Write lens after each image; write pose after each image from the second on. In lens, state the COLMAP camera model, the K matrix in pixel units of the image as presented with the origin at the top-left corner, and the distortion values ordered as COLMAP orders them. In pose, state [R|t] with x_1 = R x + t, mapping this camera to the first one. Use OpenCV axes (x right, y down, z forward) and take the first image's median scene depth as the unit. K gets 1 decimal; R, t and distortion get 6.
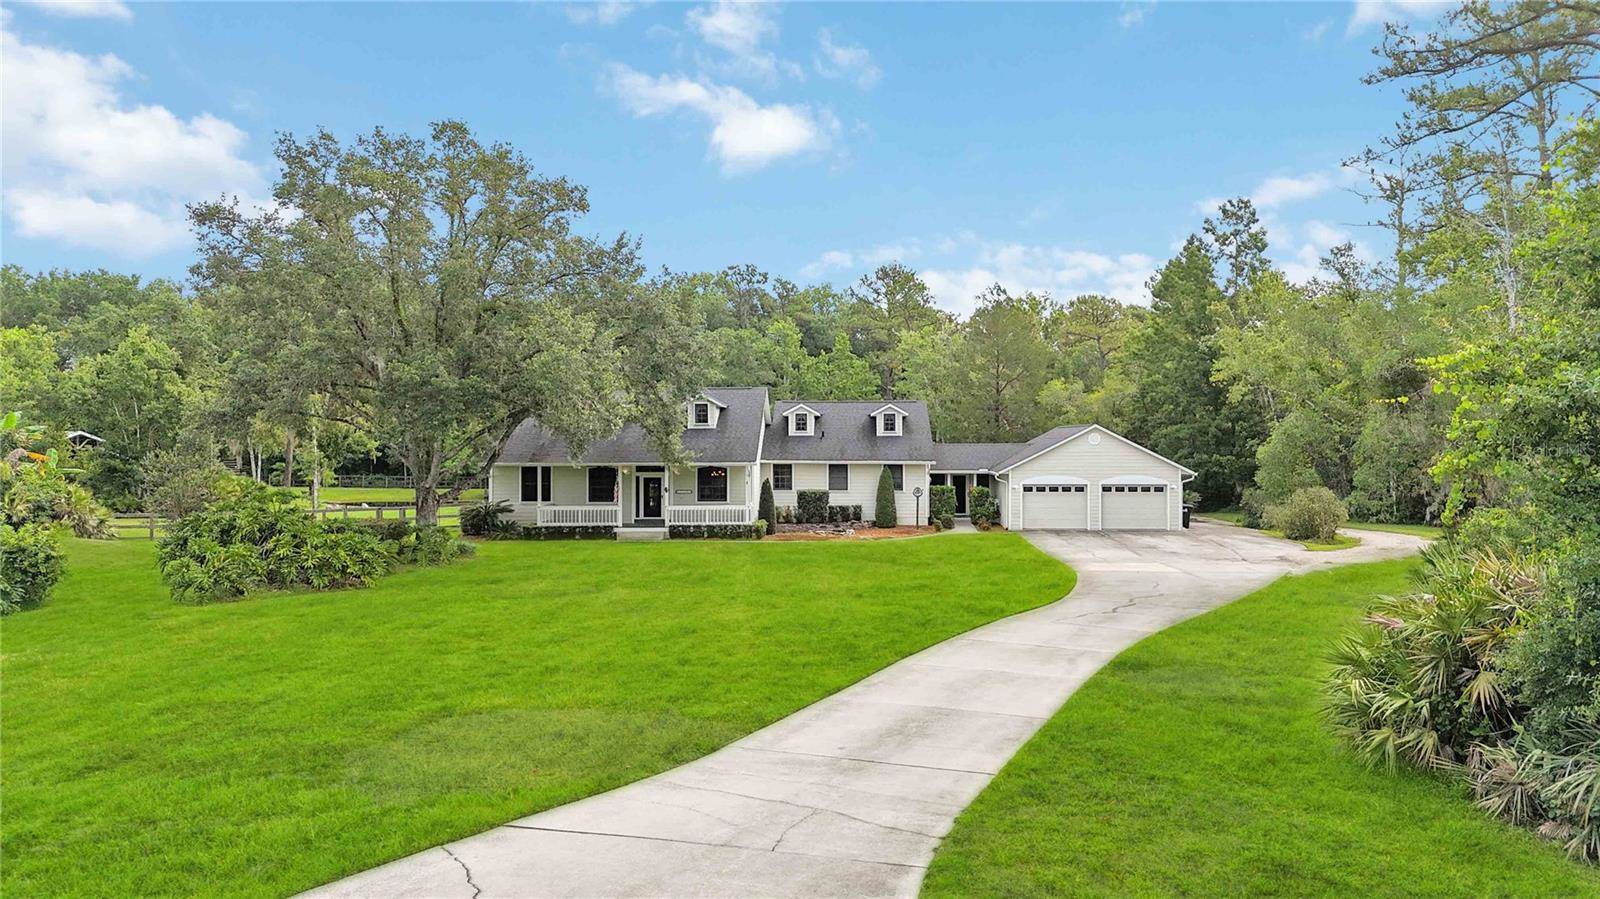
lens RADIAL K [[1171.4, 0, 800.0], [0, 1171.4, 449.5], [0, 0, 1]] dist [0.059143, -0.004009]
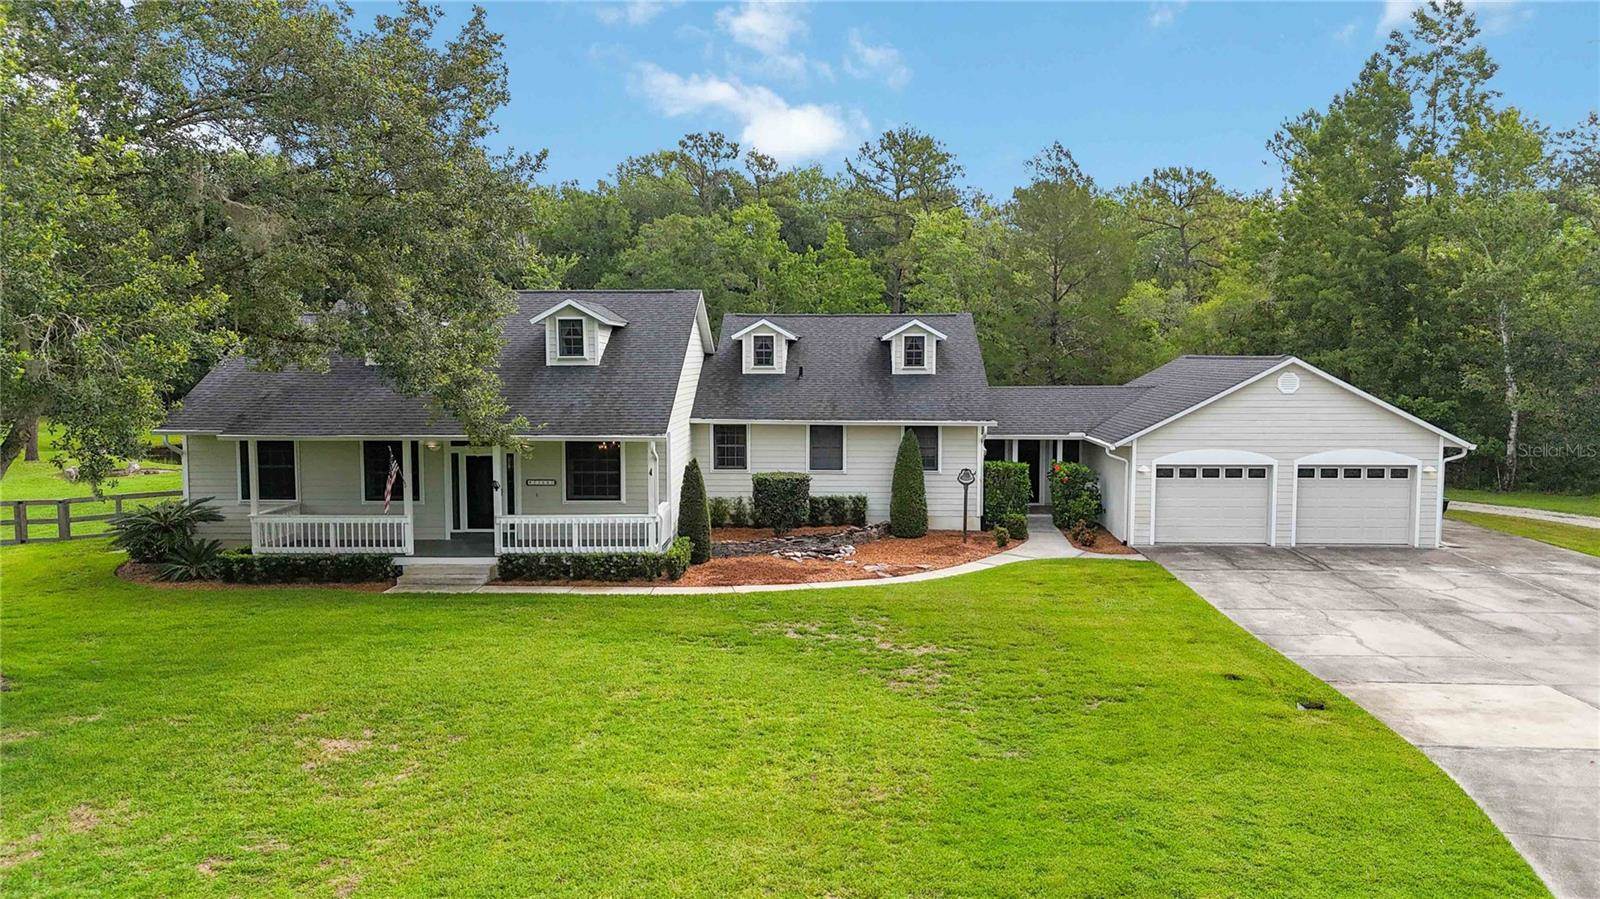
lens RADIAL K [[1171.4, 0, 800.0], [0, 1171.4, 449.5], [0, 0, 1]] dist [0.059143, -0.004009]
pose [[0.999984, 0.000659, 0.005546, 0.016599], [-0.001078, 0.997120, 0.075826, -0.019190], [-0.005480, -0.075831, 0.997106, 0.425808]]
